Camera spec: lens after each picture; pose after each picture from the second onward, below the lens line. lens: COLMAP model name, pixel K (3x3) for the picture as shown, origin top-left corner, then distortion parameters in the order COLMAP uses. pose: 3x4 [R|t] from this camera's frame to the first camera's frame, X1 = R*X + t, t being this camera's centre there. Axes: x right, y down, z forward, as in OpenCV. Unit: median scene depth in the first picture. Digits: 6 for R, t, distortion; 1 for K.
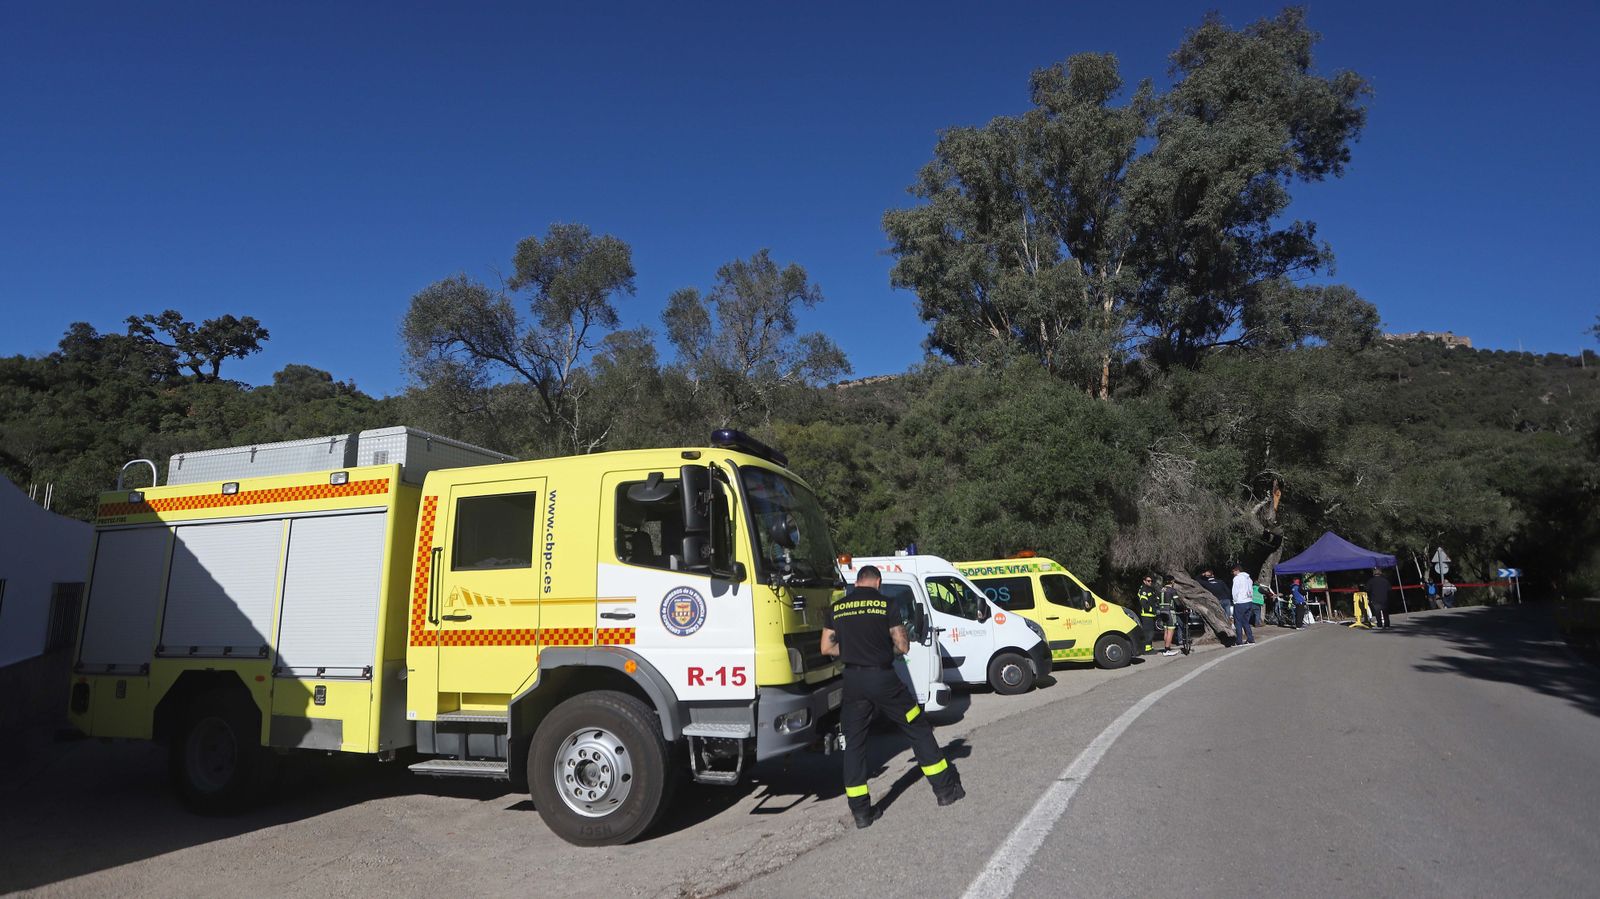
lens RADIAL K [[835.9, 0, 819.3], [0, 835.9, 457.5], [0, 0, 1]] dist [-0.056964, 0.022317]
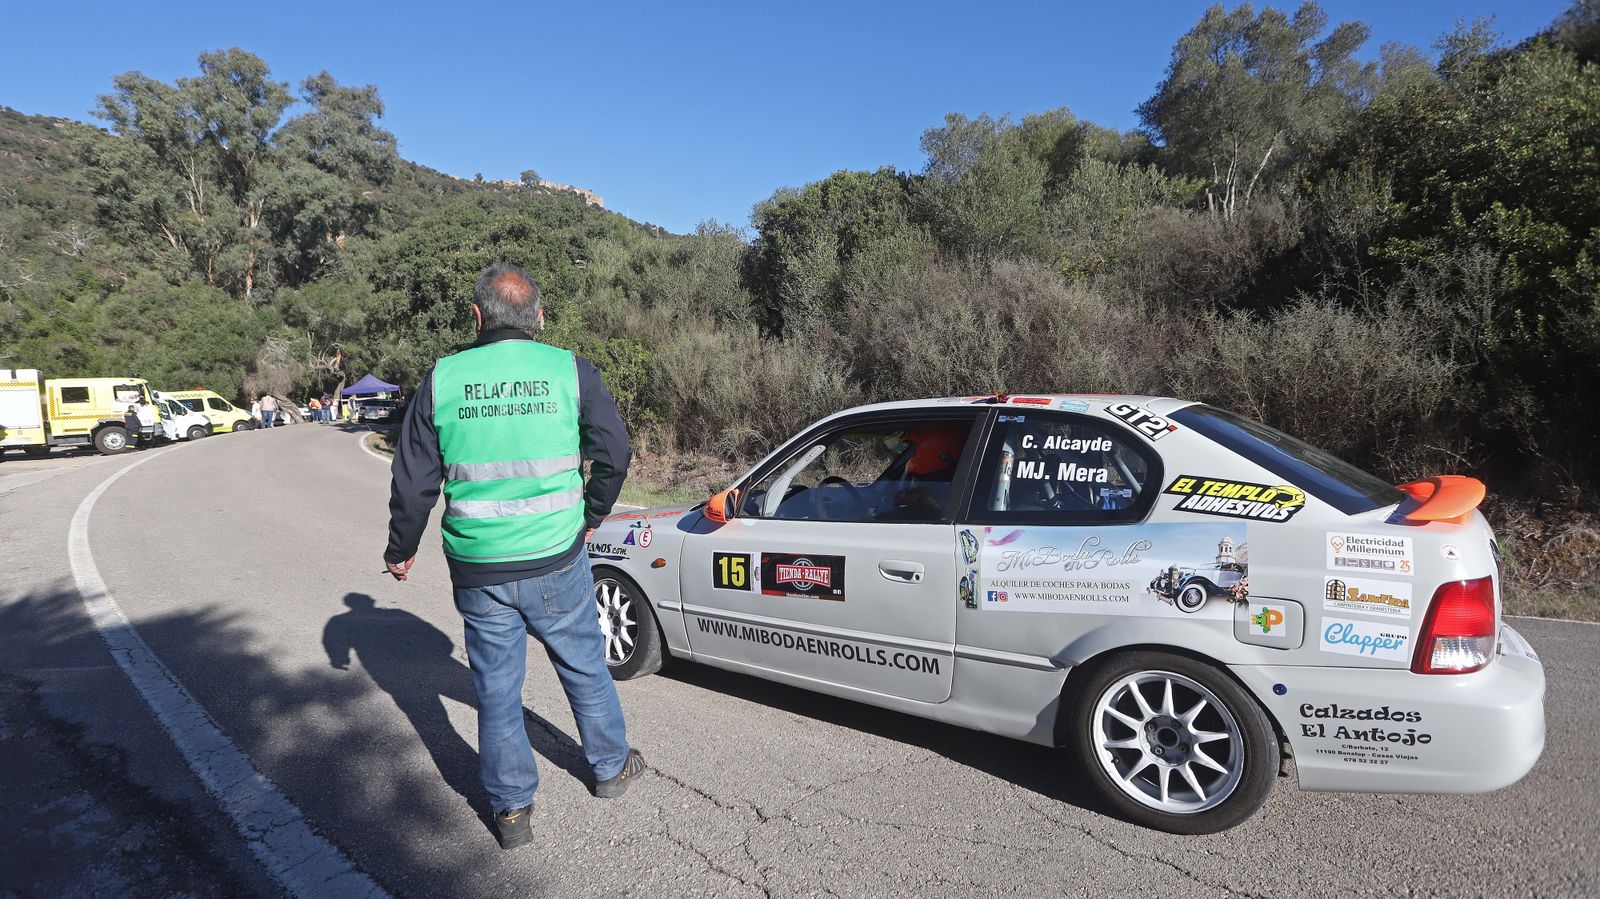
lens RADIAL K [[835.9, 0, 819.3], [0, 835.9, 457.5], [0, 0, 1]] dist [-0.056964, 0.022317]
pose [[0.611216, -0.062734, 0.788974, -0.536671], [-0.119733, 0.978052, 0.170525, -0.312125], [-0.782355, -0.198694, 0.590289, -1.861433]]
